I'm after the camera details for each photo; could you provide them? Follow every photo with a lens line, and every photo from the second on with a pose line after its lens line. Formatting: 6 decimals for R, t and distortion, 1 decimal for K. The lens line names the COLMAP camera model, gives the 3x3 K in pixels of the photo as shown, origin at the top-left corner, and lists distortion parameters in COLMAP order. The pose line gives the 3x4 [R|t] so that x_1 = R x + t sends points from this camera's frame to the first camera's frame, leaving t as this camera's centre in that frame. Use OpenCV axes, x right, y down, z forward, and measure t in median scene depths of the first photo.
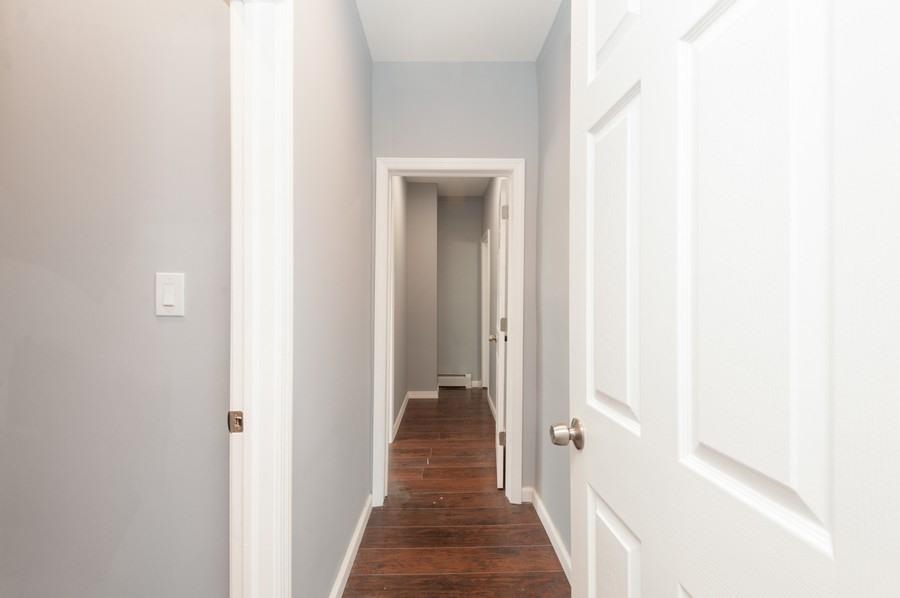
lens RADIAL K [[405.9, 0, 453.7], [0, 405.9, 296.2], [0, 0, 1]] dist [0.027887, -0.019940]
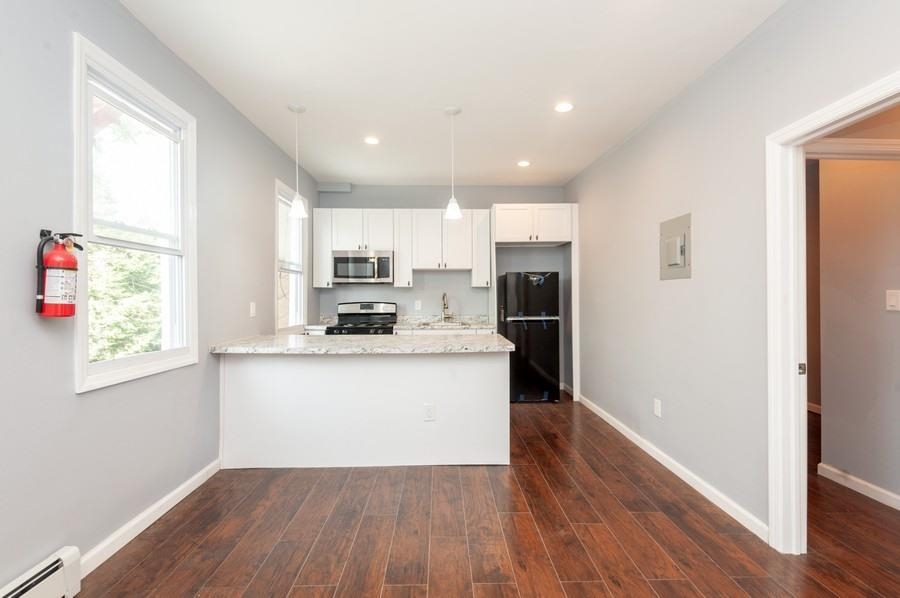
lens RADIAL K [[417.8, 0, 450.3], [0, 417.8, 299.8], [0, 0, 1]] dist [0.031626, -0.024319]
pose [[0.014191, 0.005612, -0.999884, 0.693885], [0.006522, 0.999962, 0.005705, -0.016791], [0.999878, -0.006602, 0.014153, -0.629949]]
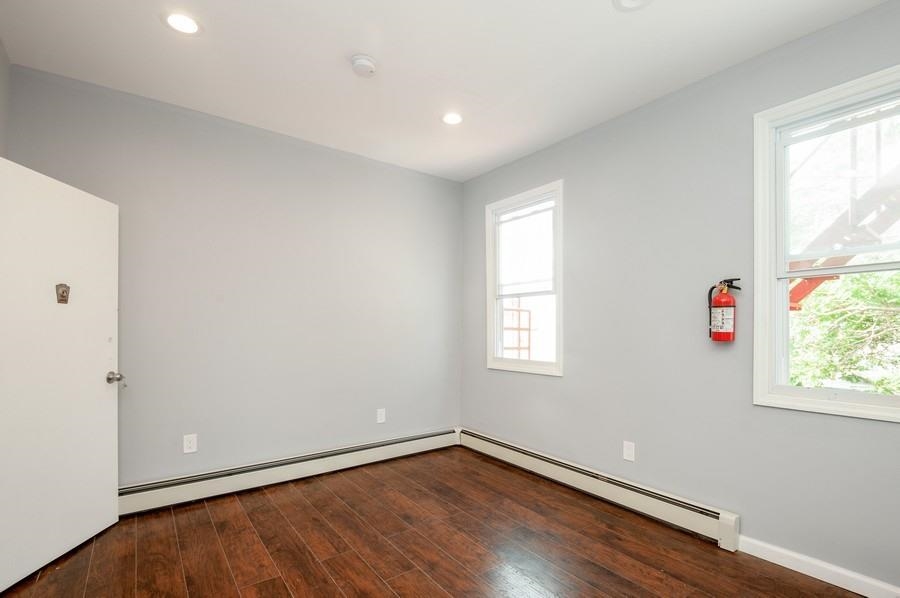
lens RADIAL K [[413.7, 0, 451.9], [0, 413.7, 329.6], [0, 0, 1]] dist [0.026143, -0.024948]
pose [[-0.586859, -0.002691, 0.809685, -0.418015], [-0.007579, 0.999969, -0.002169, -0.008181], [-0.809654, -0.007410, -0.586861, -0.197800]]
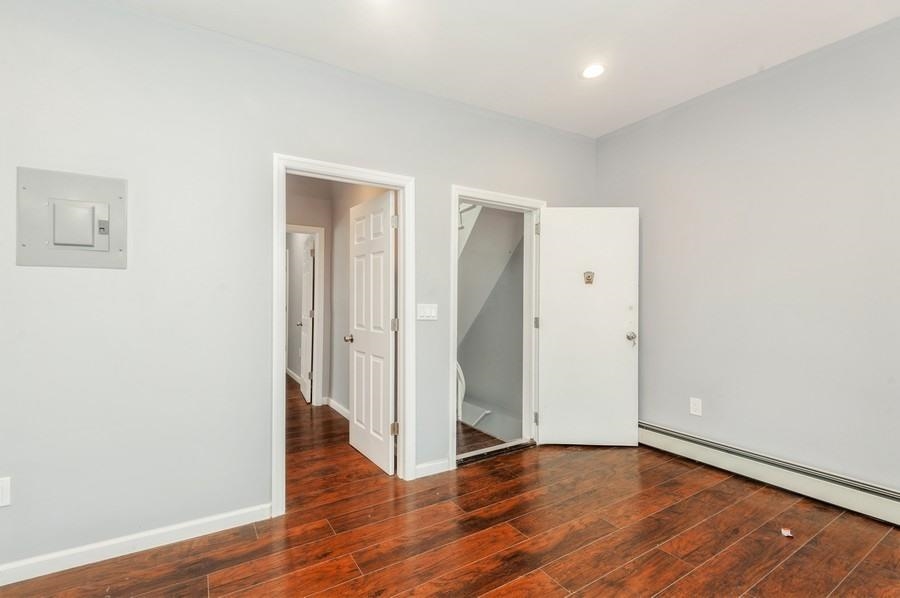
lens RADIAL K [[405.9, 0, 453.7], [0, 405.9, 296.2], [0, 0, 1]] dist [0.027887, -0.019940]
pose [[0.854144, 0.005641, 0.520006, -0.312173], [-0.005299, 0.999984, -0.002143, -0.013098], [-0.520009, -0.000925, 0.854160, -0.991877]]
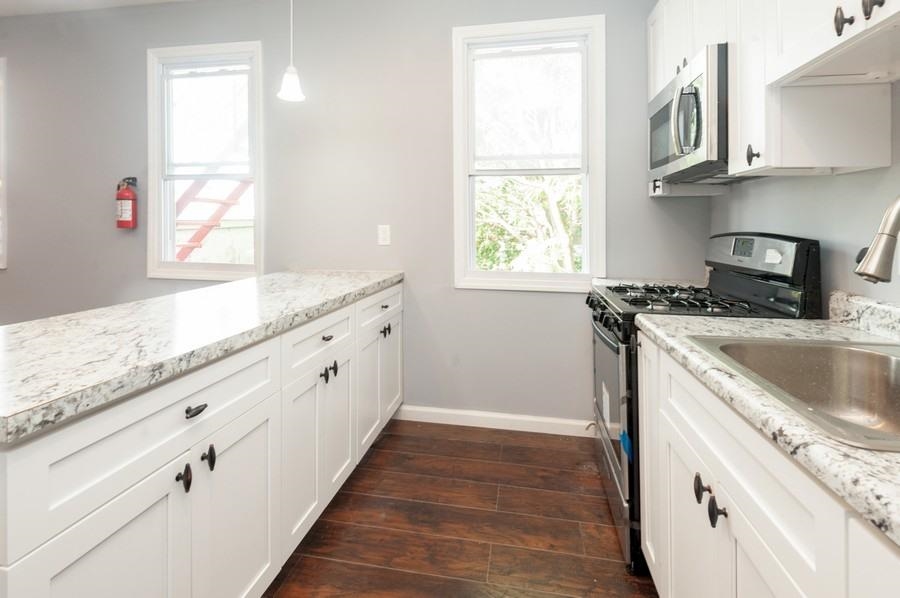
lens RADIAL K [[445.8, 0, 451.6], [0, 445.8, 224.3], [0, 0, 1]] dist [0.002404, 0.000078]
pose [[-0.981292, -0.007532, 0.192379, -1.142950], [-0.008963, 0.999938, -0.006568, 0.000621], [-0.192317, -0.008169, -0.981299, -0.216863]]
